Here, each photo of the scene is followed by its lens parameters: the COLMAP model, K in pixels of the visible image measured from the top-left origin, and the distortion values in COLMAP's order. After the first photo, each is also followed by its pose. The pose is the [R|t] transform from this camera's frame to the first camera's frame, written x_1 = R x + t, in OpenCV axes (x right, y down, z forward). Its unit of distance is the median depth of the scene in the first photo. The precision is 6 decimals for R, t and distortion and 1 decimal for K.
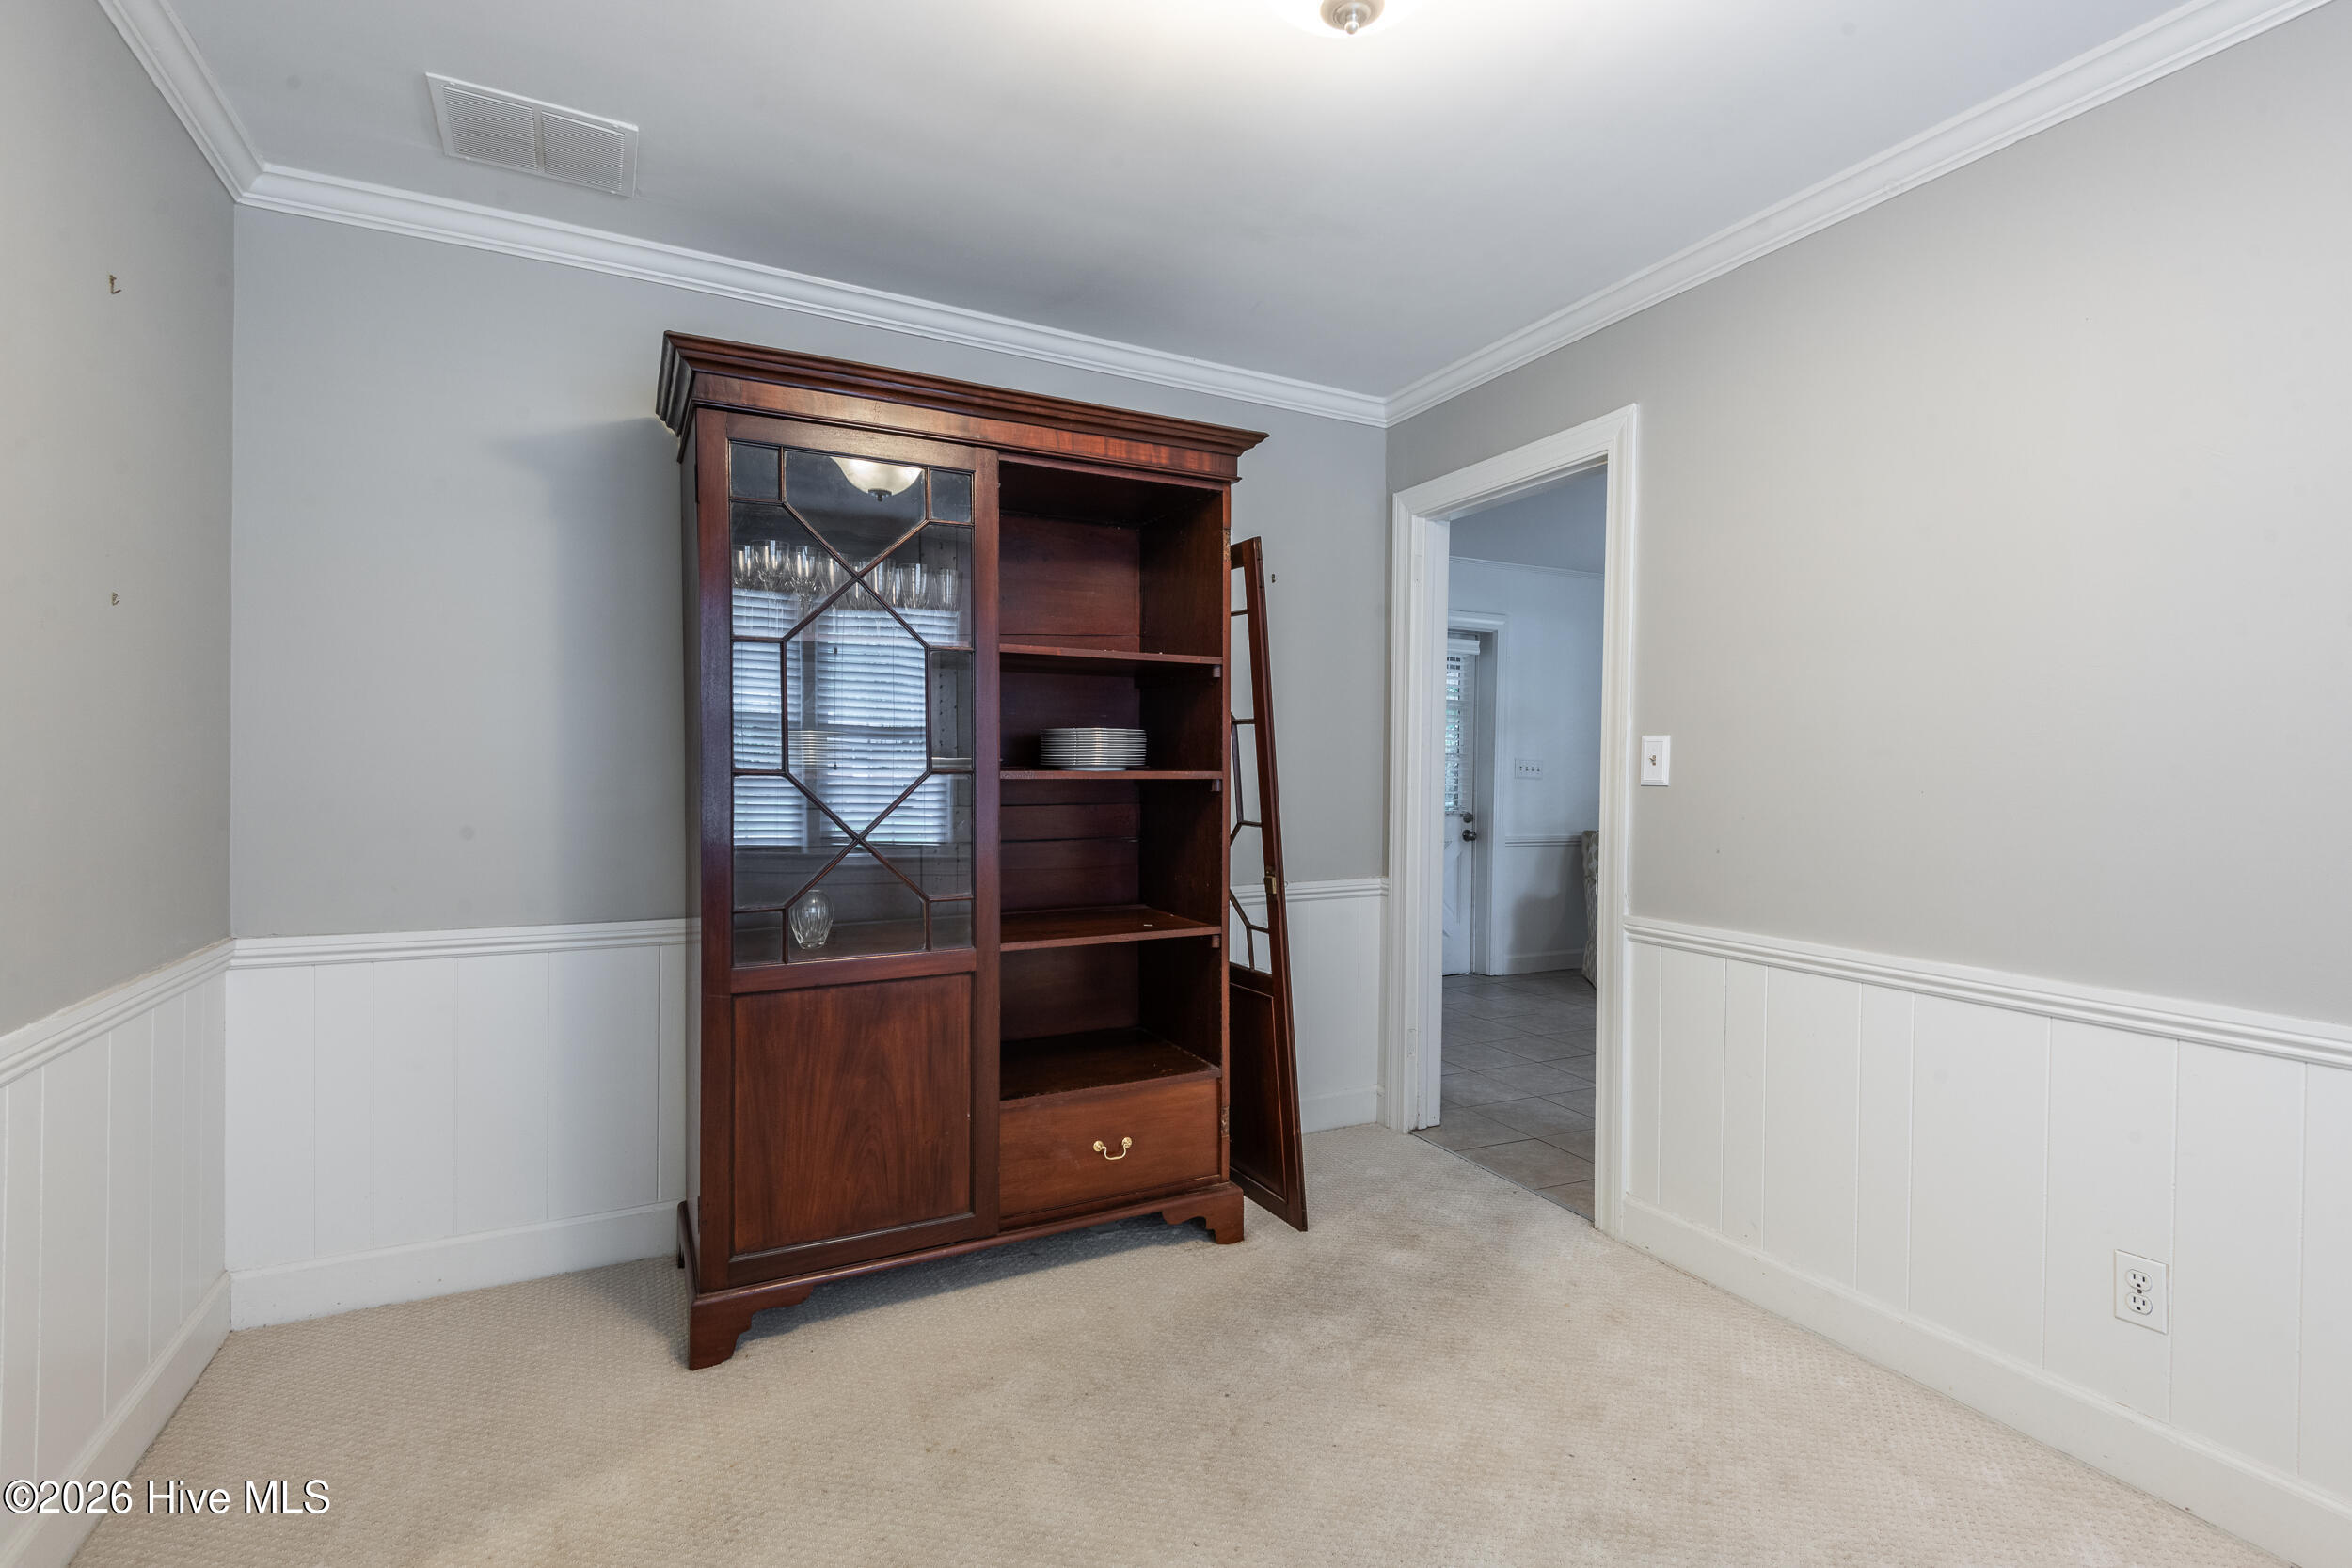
lens RADIAL K [[1093.1, 0, 1168.0], [0, 1093.1, 775.6], [0, 0, 1]] dist [0.024614, -0.011287]
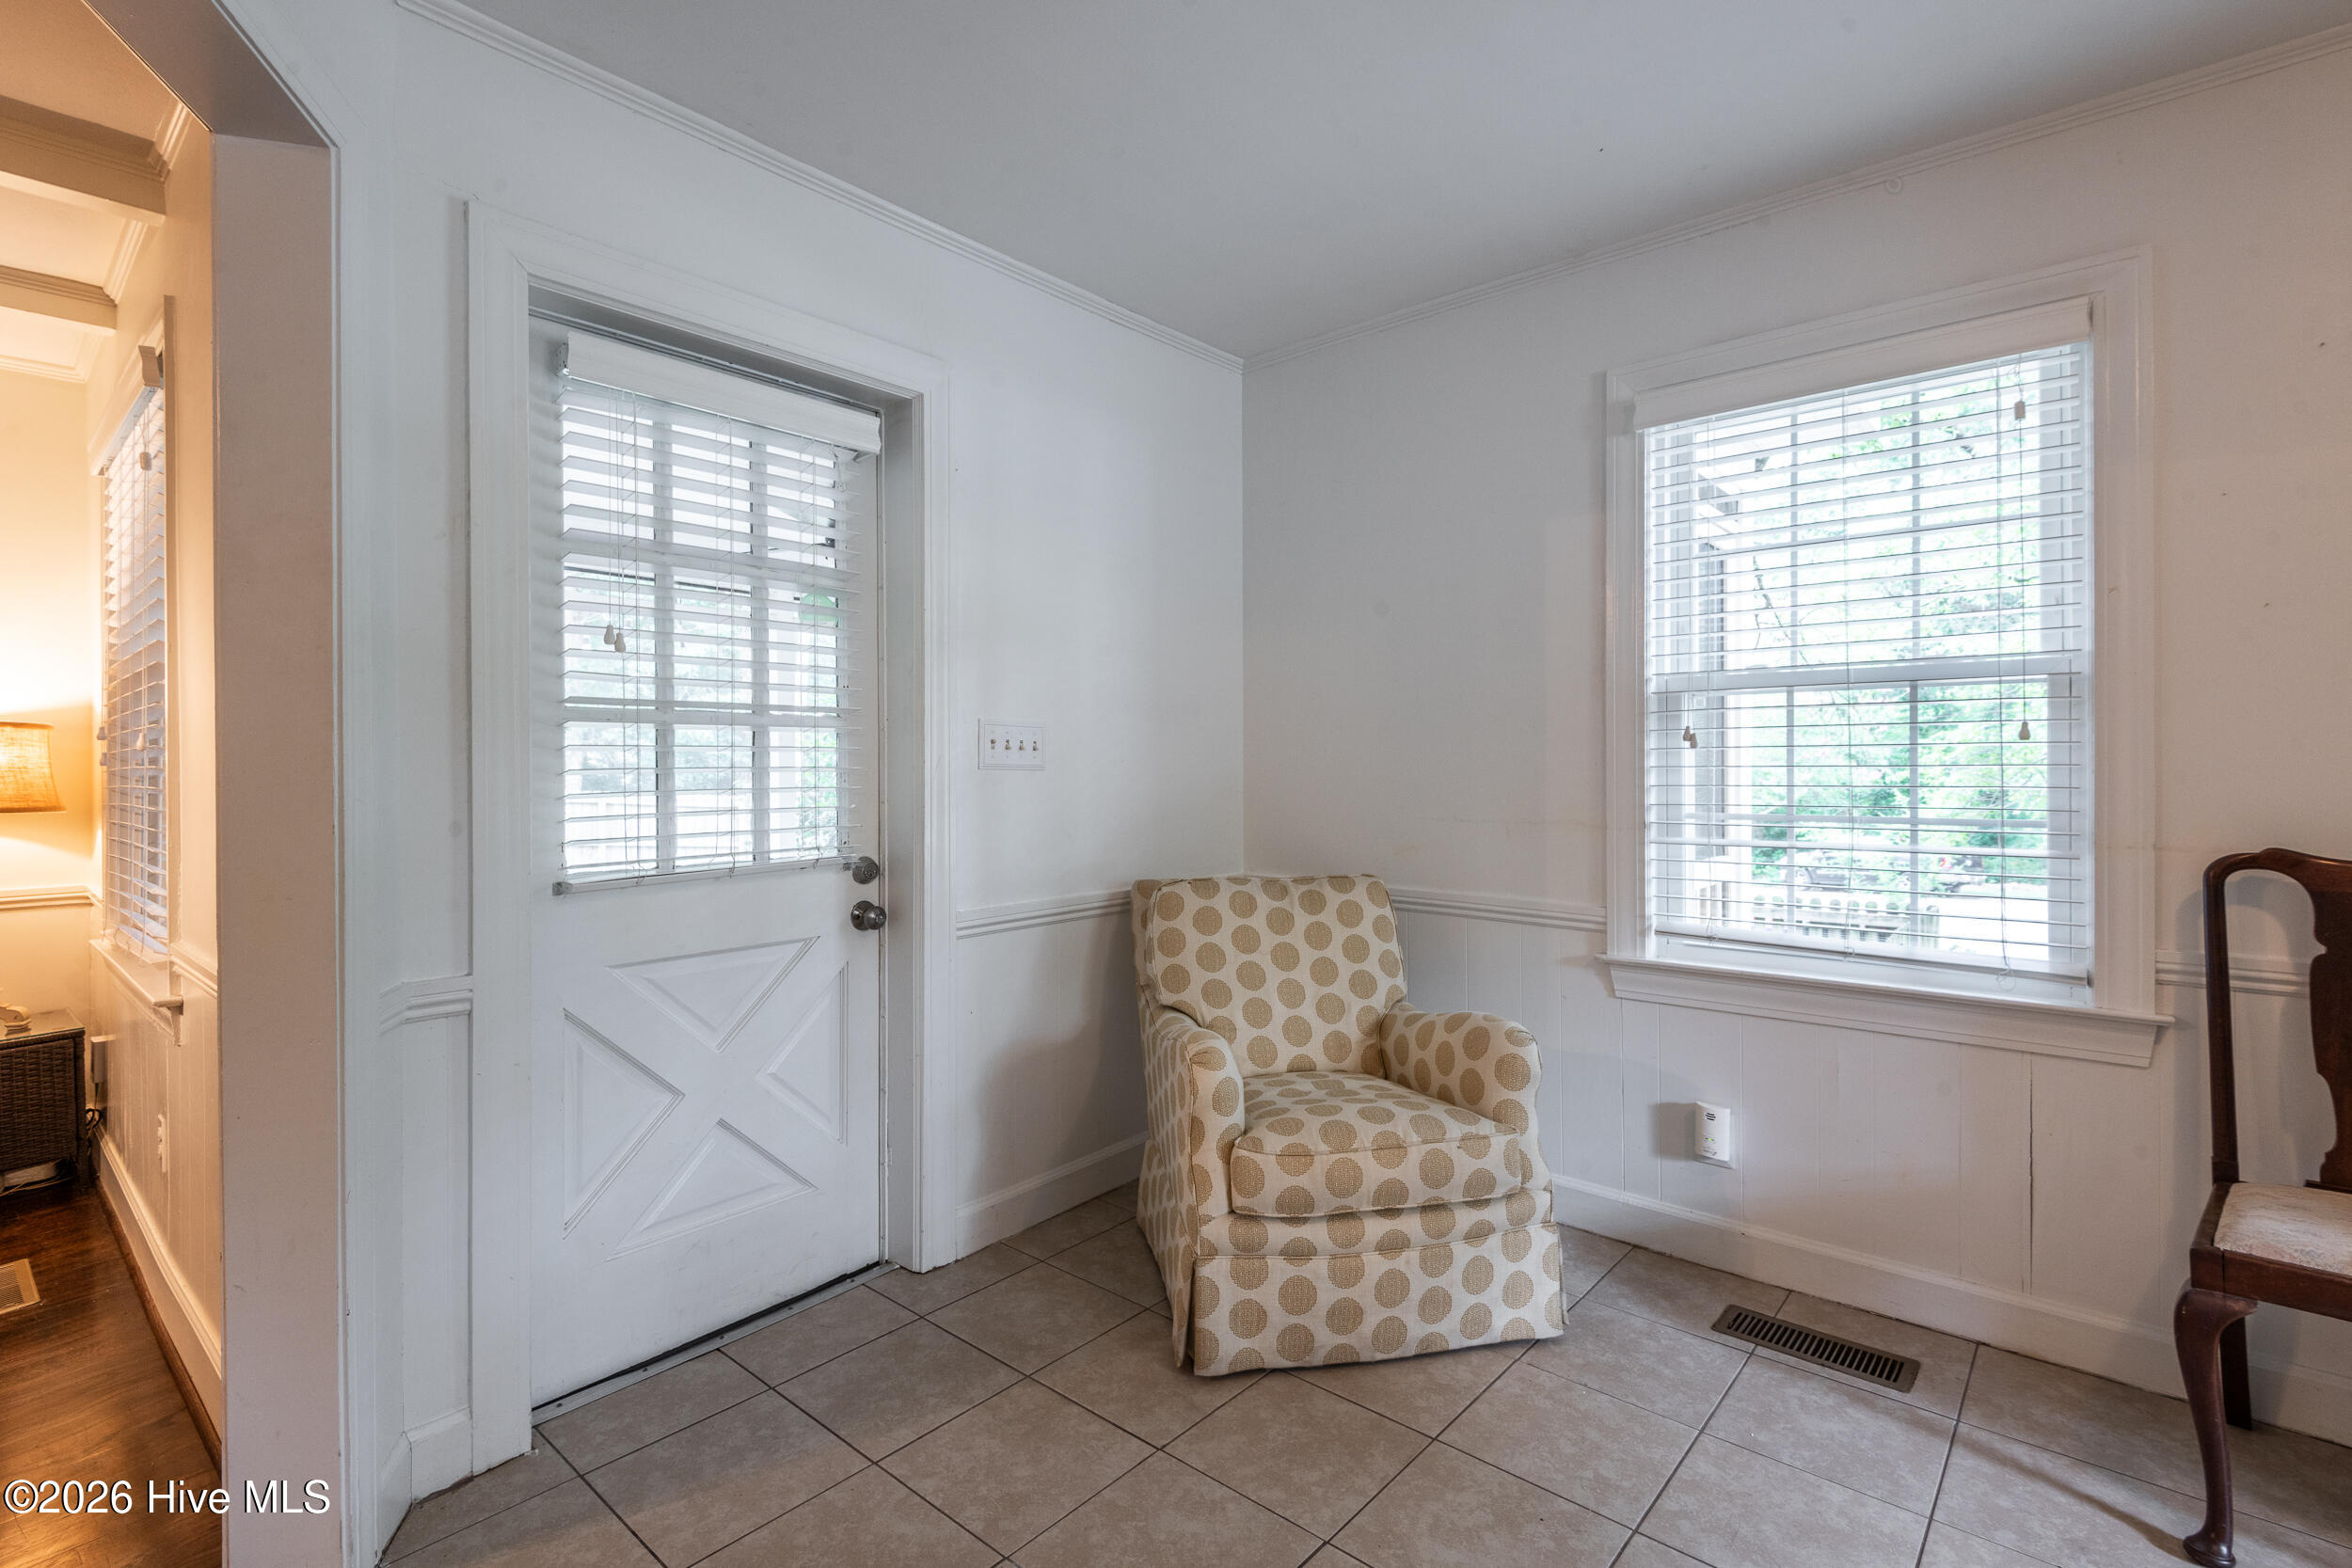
lens RADIAL K [[1093.1, 0, 1156.1], [0, 1093.1, 775.7], [0, 0, 1]] dist [0.024614, -0.011287]
pose [[0.927061, -0.016728, 0.374537, 0.223676], [0.014612, 0.999857, 0.008488, 0.002216], [-0.374626, -0.002396, 0.927173, 0.592251]]
